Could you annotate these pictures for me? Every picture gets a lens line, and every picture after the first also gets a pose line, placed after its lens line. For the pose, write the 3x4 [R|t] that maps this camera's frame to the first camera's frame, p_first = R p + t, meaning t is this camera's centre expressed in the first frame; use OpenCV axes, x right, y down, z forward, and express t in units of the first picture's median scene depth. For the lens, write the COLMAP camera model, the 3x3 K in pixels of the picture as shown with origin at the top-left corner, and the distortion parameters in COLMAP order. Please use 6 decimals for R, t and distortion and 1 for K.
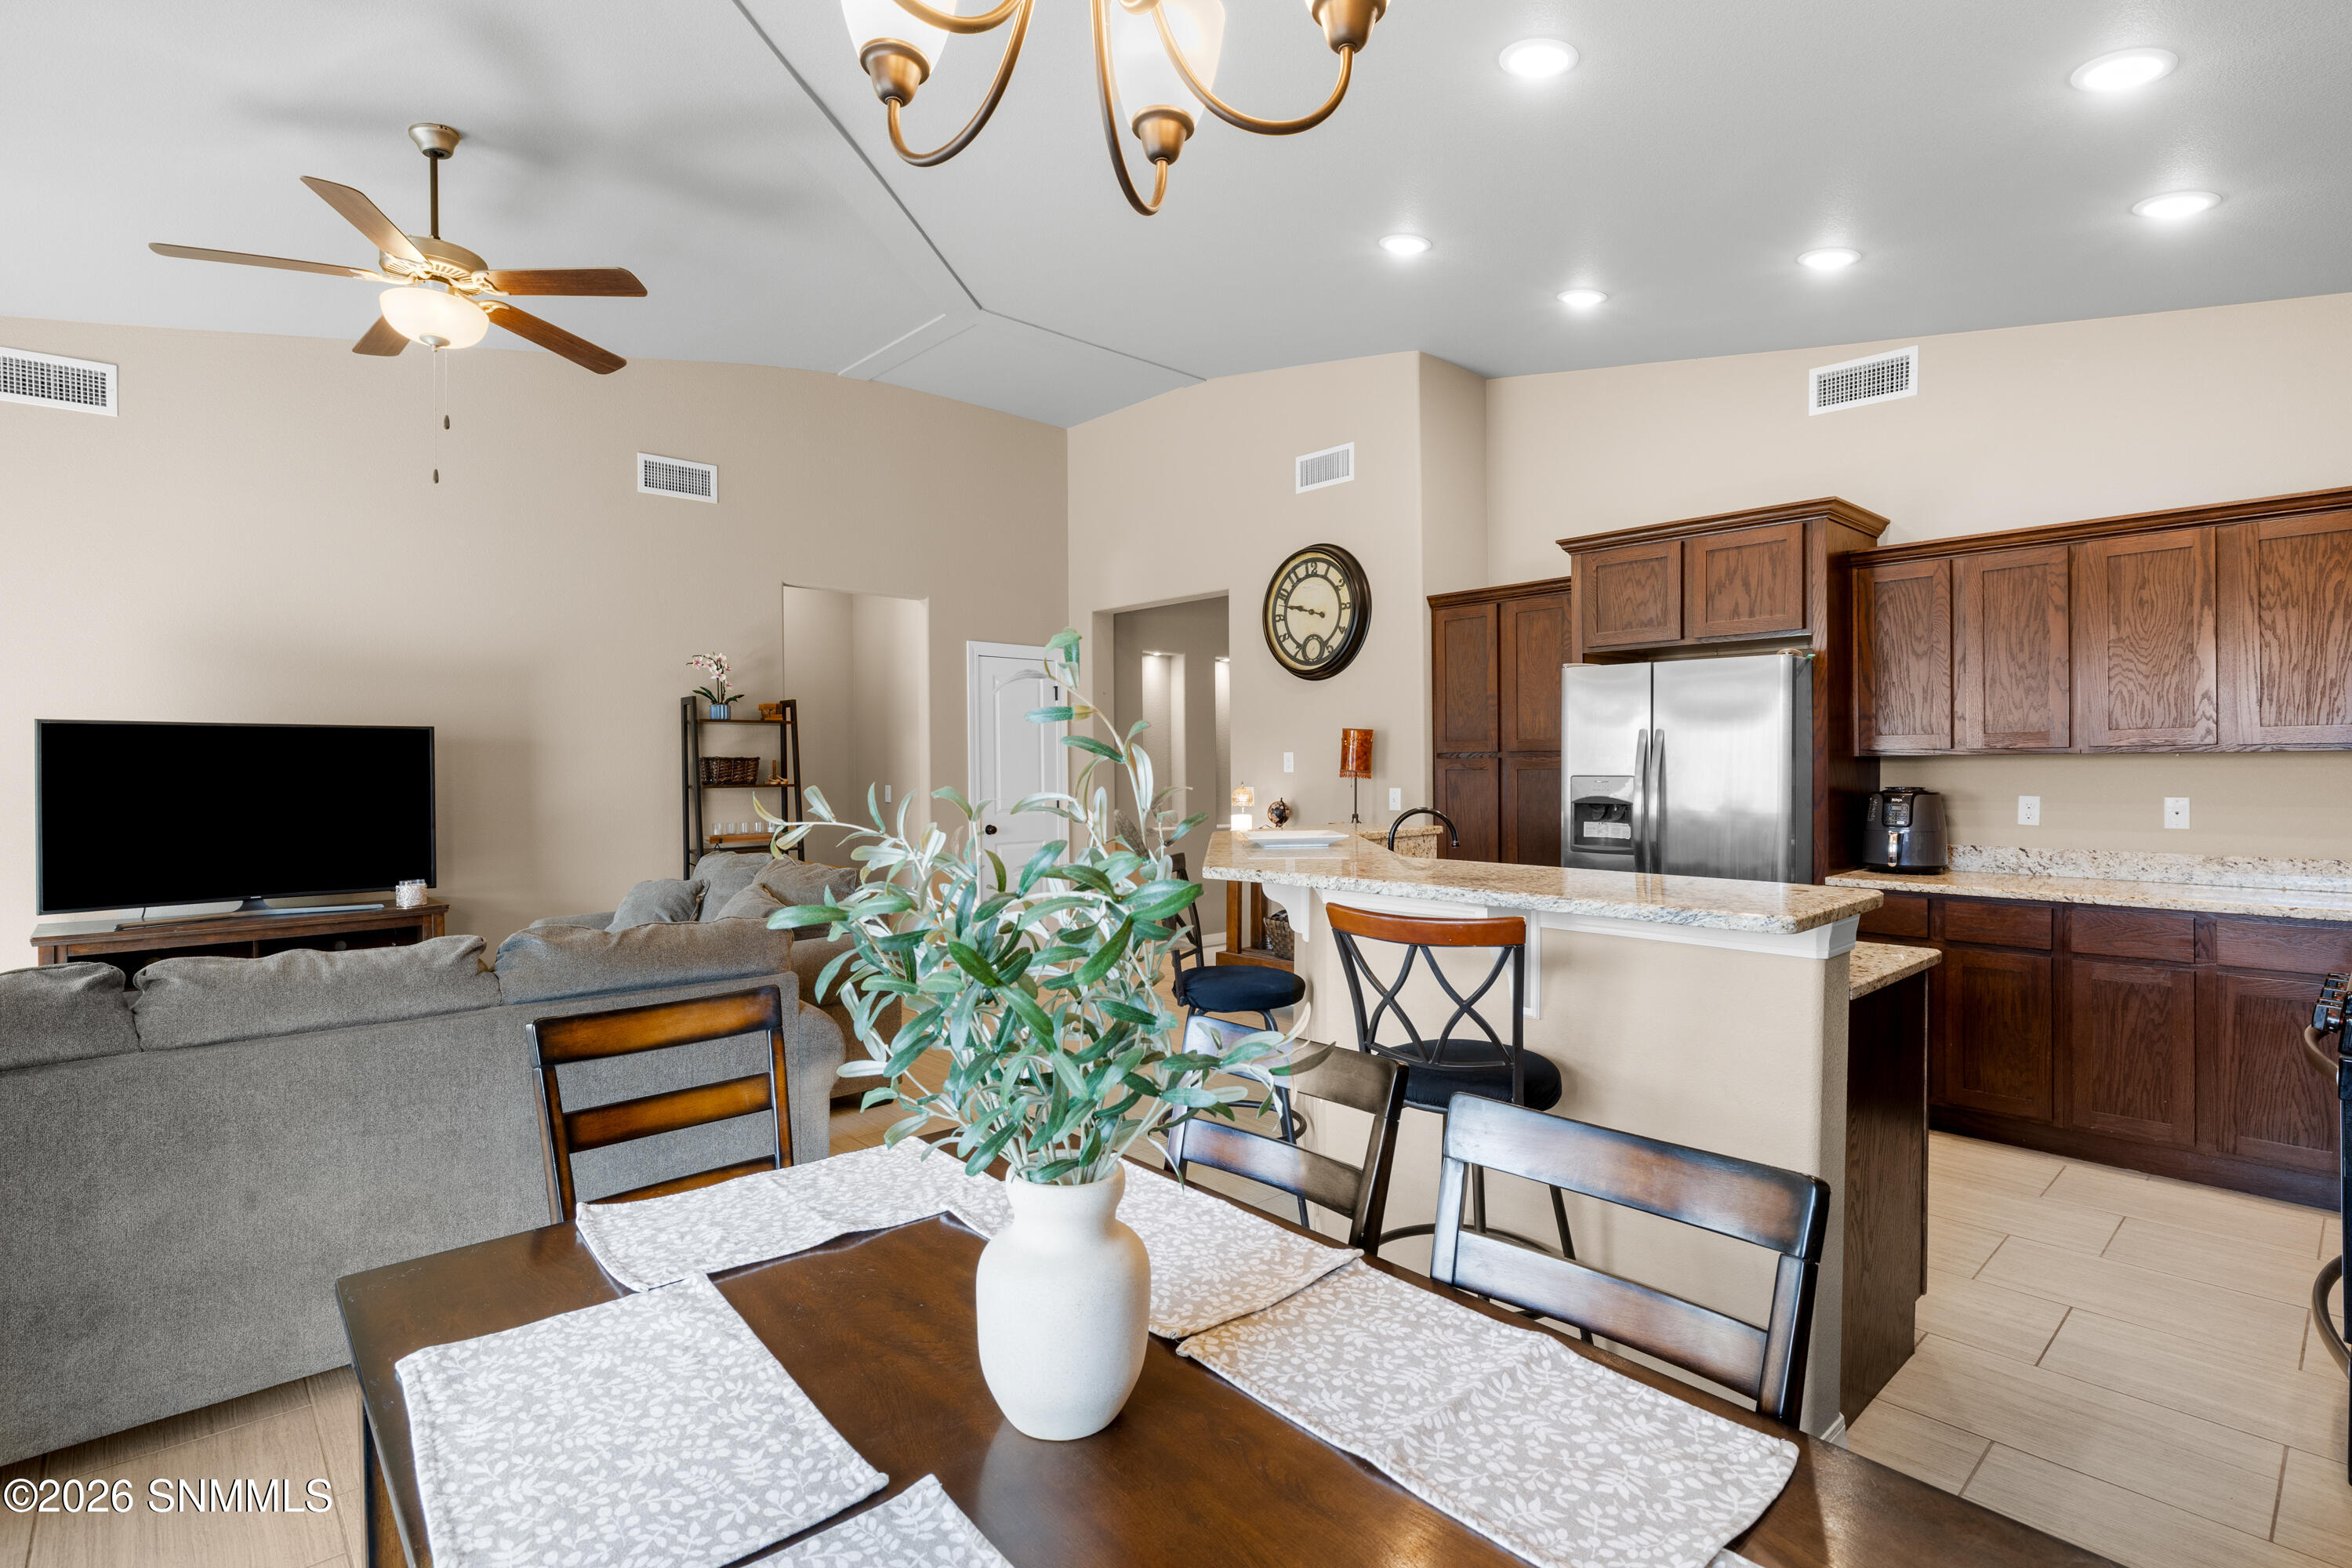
lens RADIAL K [[1128.8, 0, 1168.8], [0, 1128.8, 774.8], [0, 0, 1]] dist [-0.001890, 0.000235]
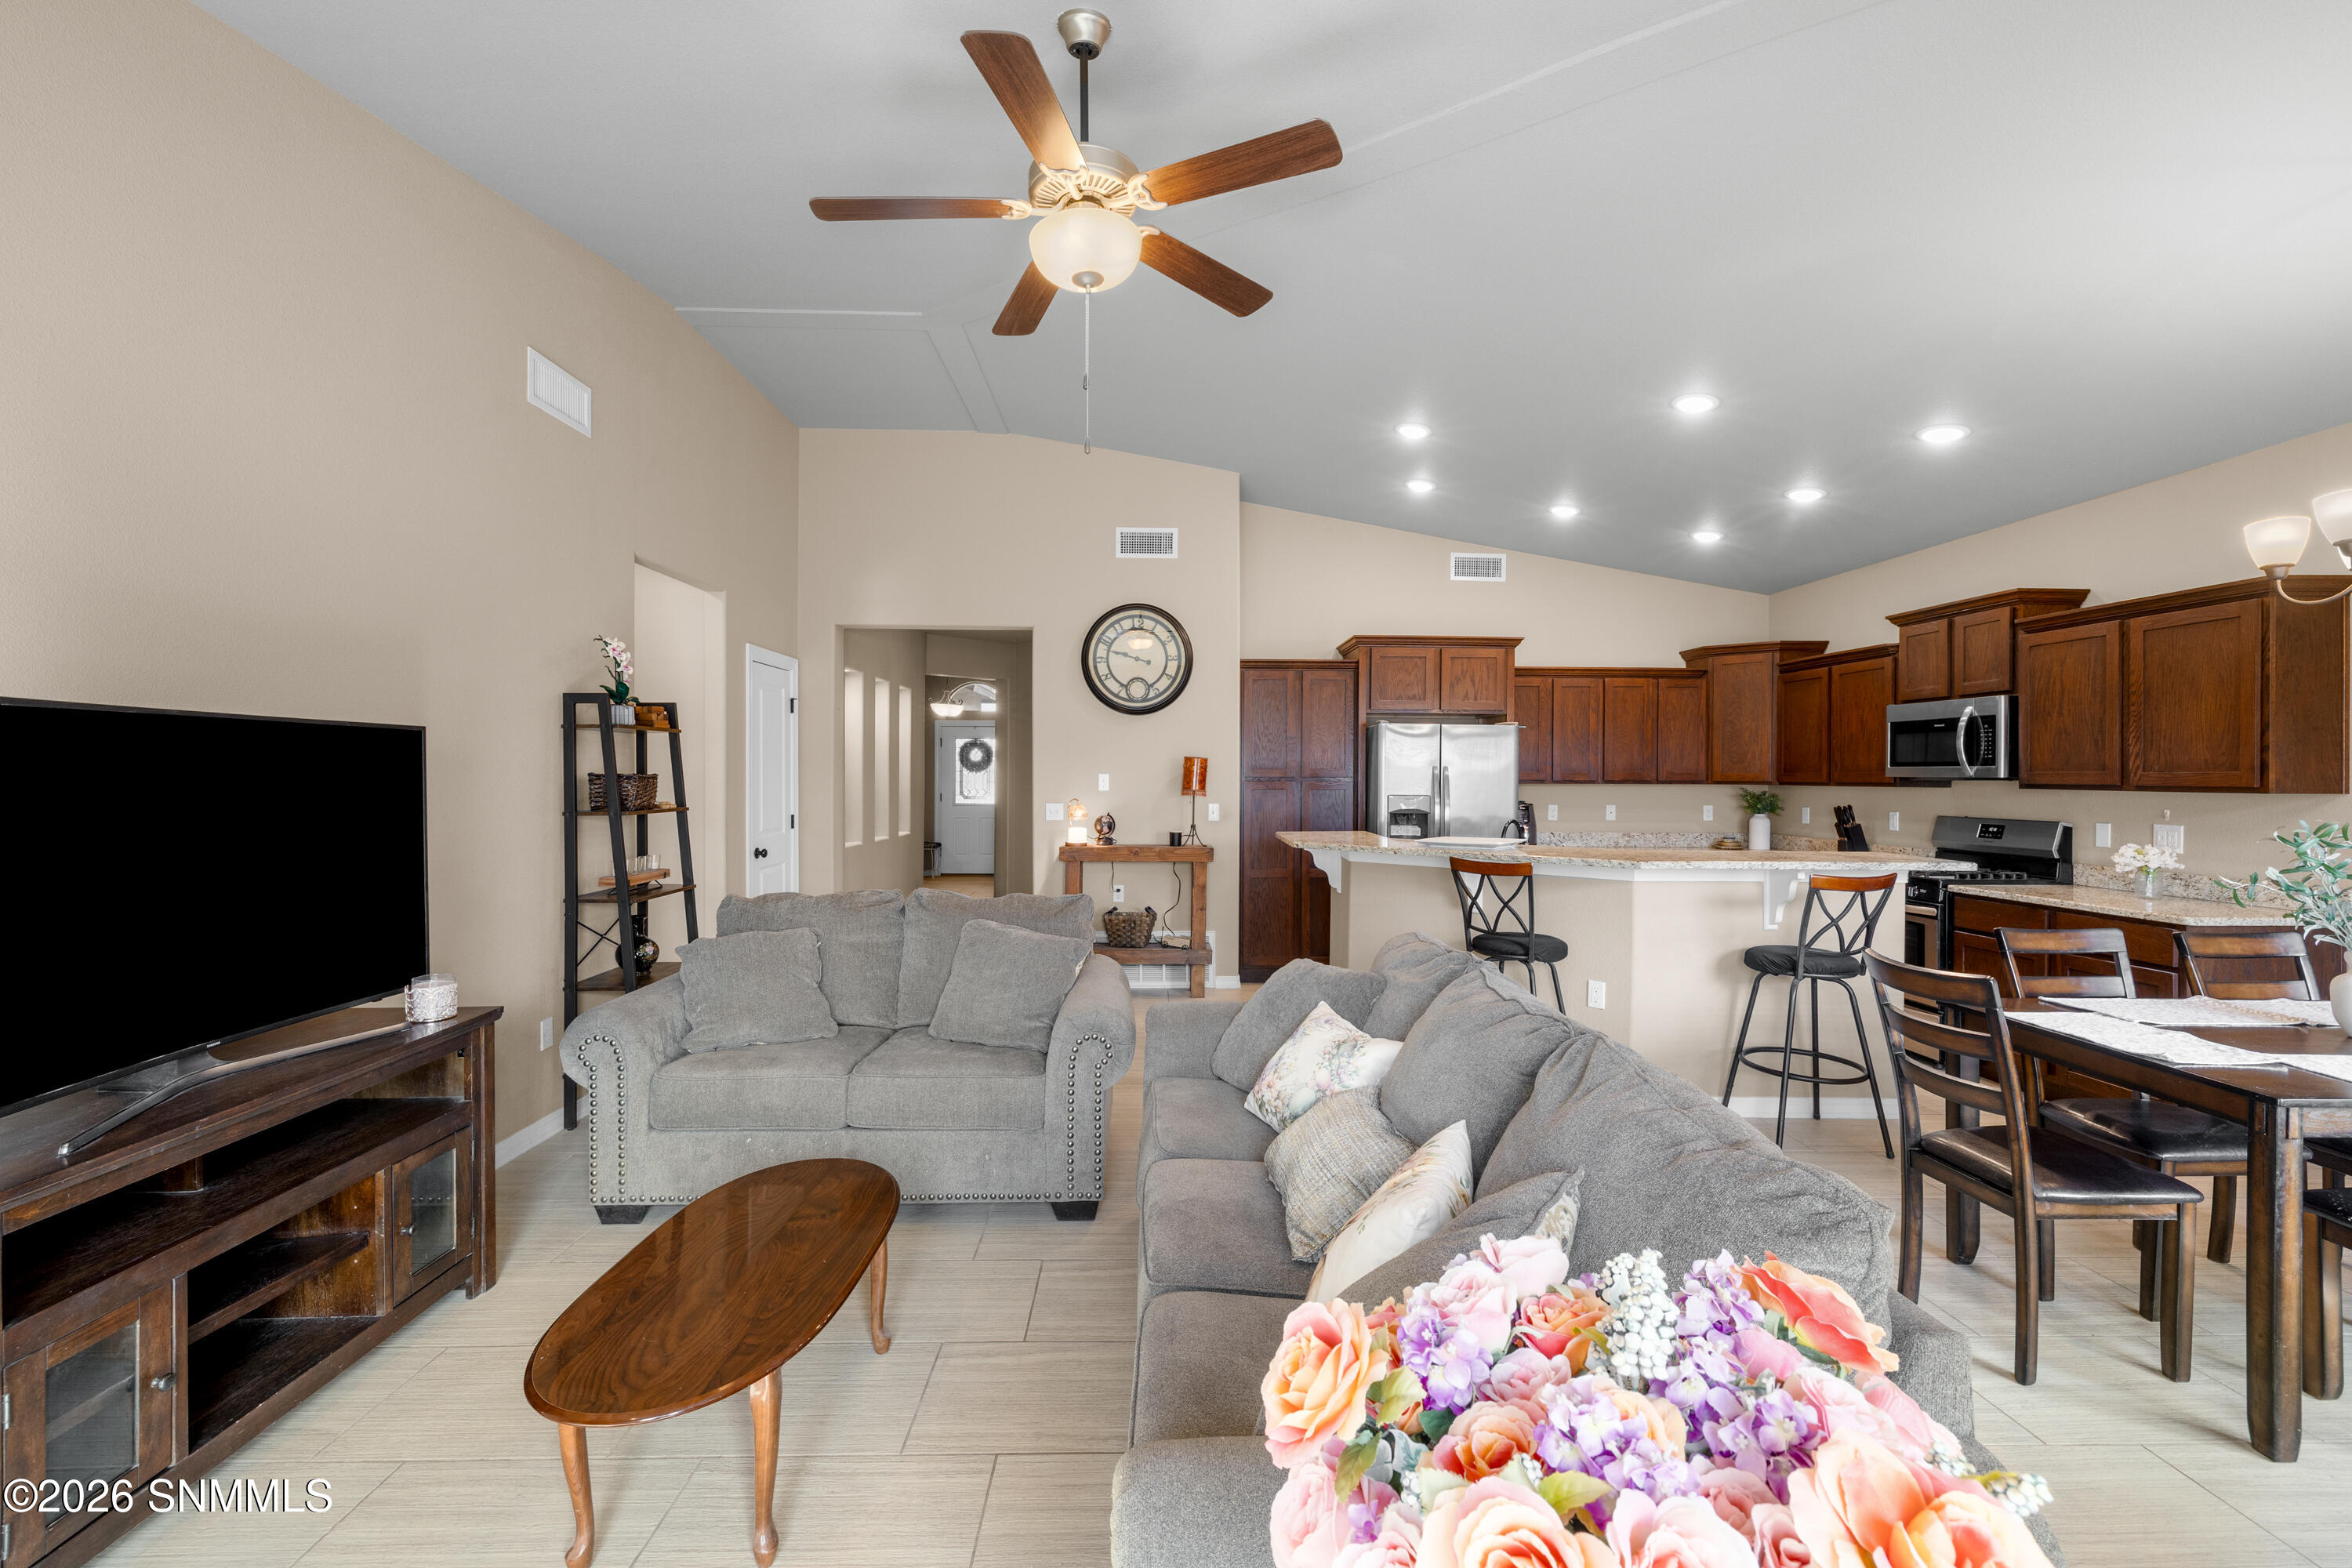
lens RADIAL K [[986.3, 0, 1182.2], [0, 986.3, 776.7], [0, 0, 1]] dist [-0.005359, -0.000009]
pose [[0.654907, 0.007127, 0.755676, -0.662558], [-0.003816, 0.999974, -0.006124, -0.012138], [-0.755700, 0.001127, 0.654917, 0.280969]]
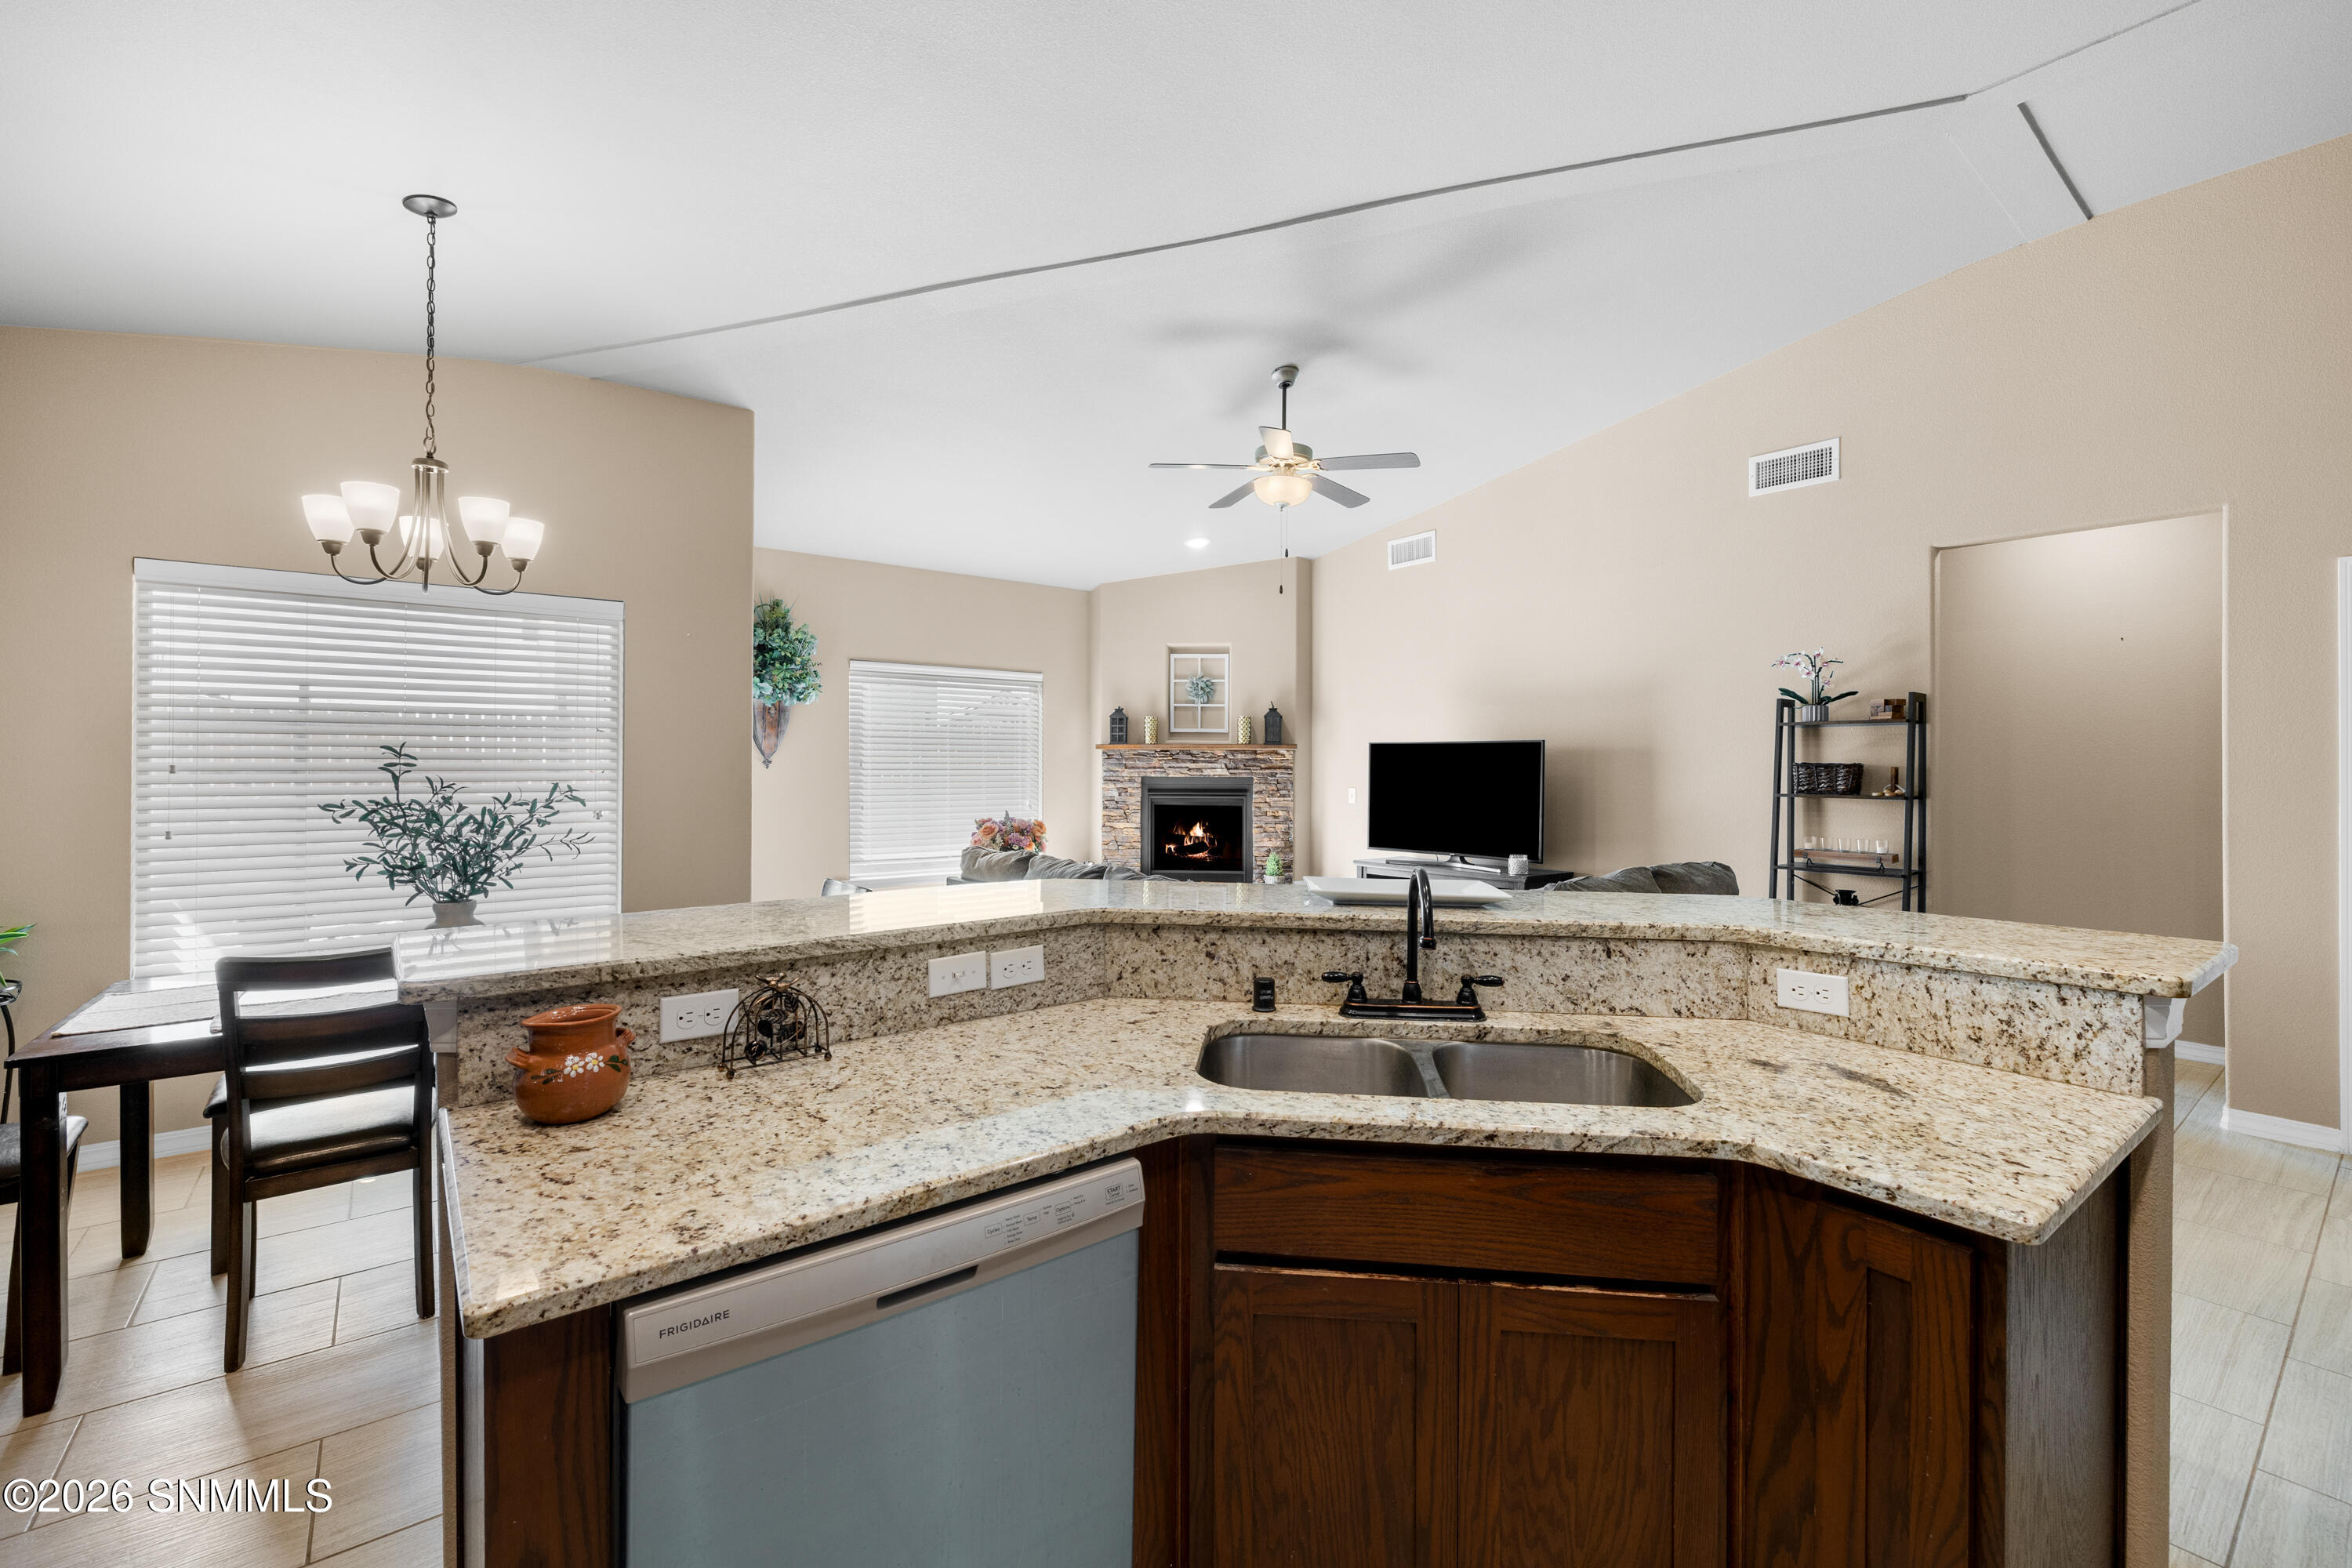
lens RADIAL K [[986.3, 0, 1169.4], [0, 986.3, 767.7], [0, 0, 1]] dist [-0.005359, -0.000009]
pose [[-0.060363, 0.010987, -0.998116, 0.430880], [-0.011526, 0.999865, 0.011703, -0.015439], [0.998110, 0.012210, -0.060228, 0.537030]]
